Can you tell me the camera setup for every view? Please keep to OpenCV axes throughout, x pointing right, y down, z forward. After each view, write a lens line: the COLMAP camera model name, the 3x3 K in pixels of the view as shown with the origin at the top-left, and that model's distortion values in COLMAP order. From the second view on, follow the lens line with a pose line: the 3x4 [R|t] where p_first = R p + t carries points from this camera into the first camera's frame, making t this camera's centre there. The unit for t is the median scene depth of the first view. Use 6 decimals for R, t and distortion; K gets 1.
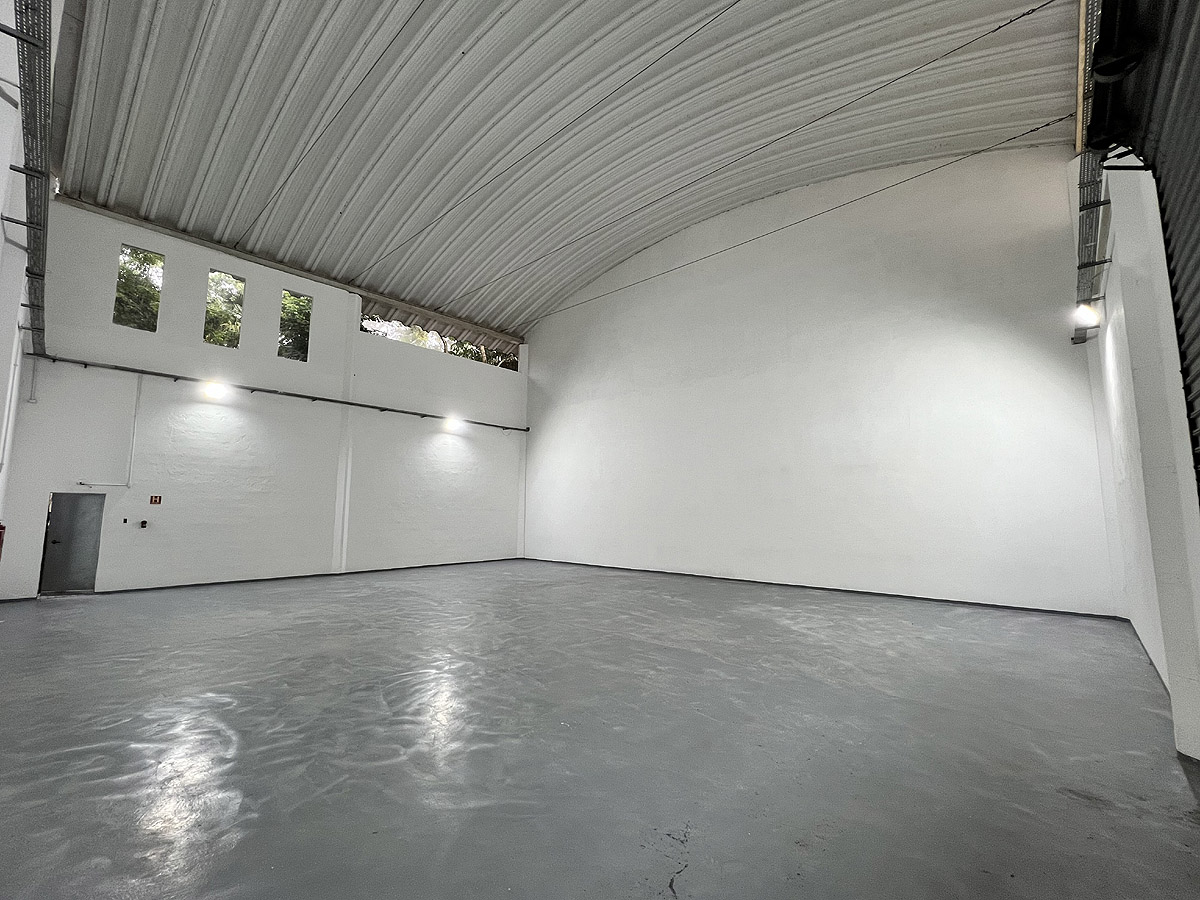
lens RADIAL K [[513.6, 0, 603.3], [0, 513.6, 445.9], [0, 0, 1]] dist [-0.001006, -0.000165]
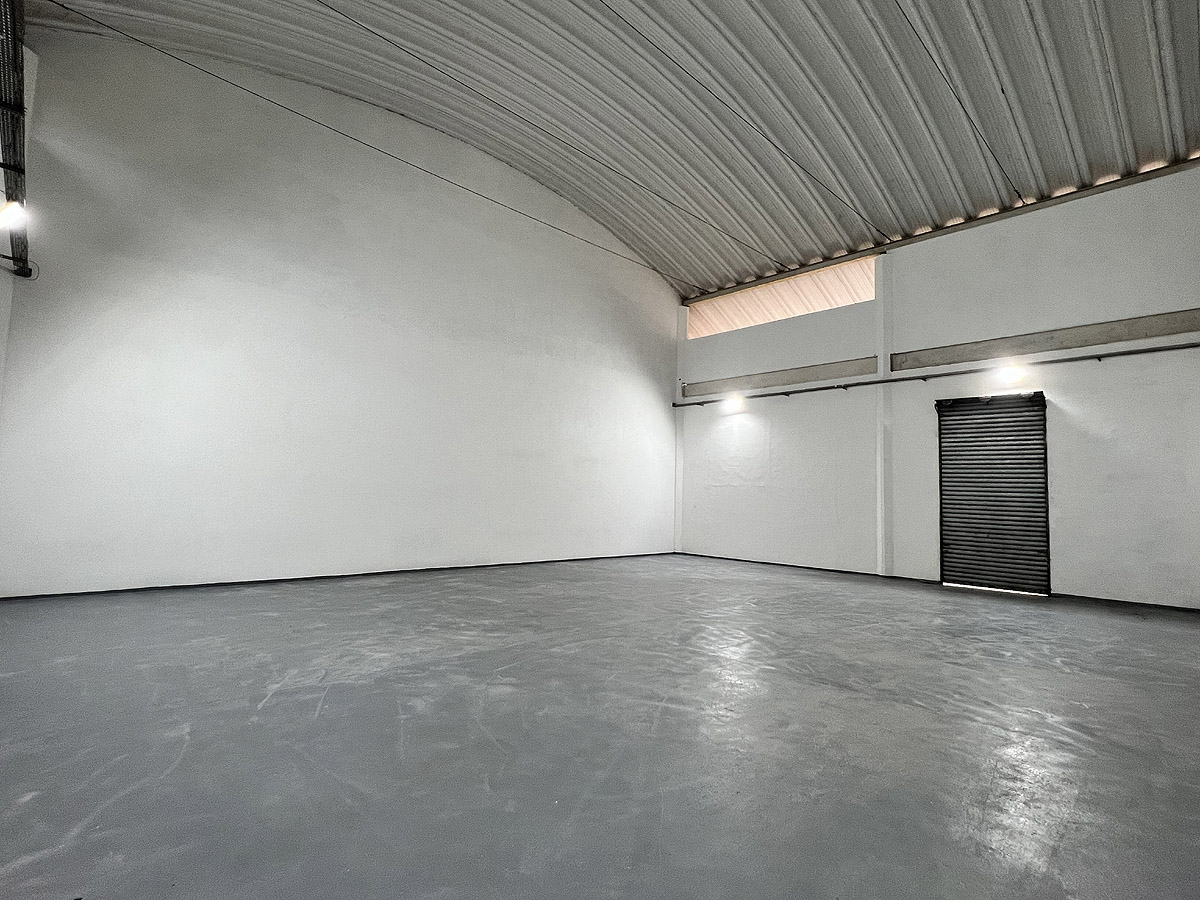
lens RADIAL K [[596.7, 0, 598.5], [0, 596.7, 456.3], [0, 0, 1]] dist [0.003361, 0.000364]
pose [[0.079497, 0.071039, 0.994301, -0.892449], [-0.161679, 0.985169, -0.057460, 0.100767], [-0.983636, -0.156190, 0.089803, 0.788671]]
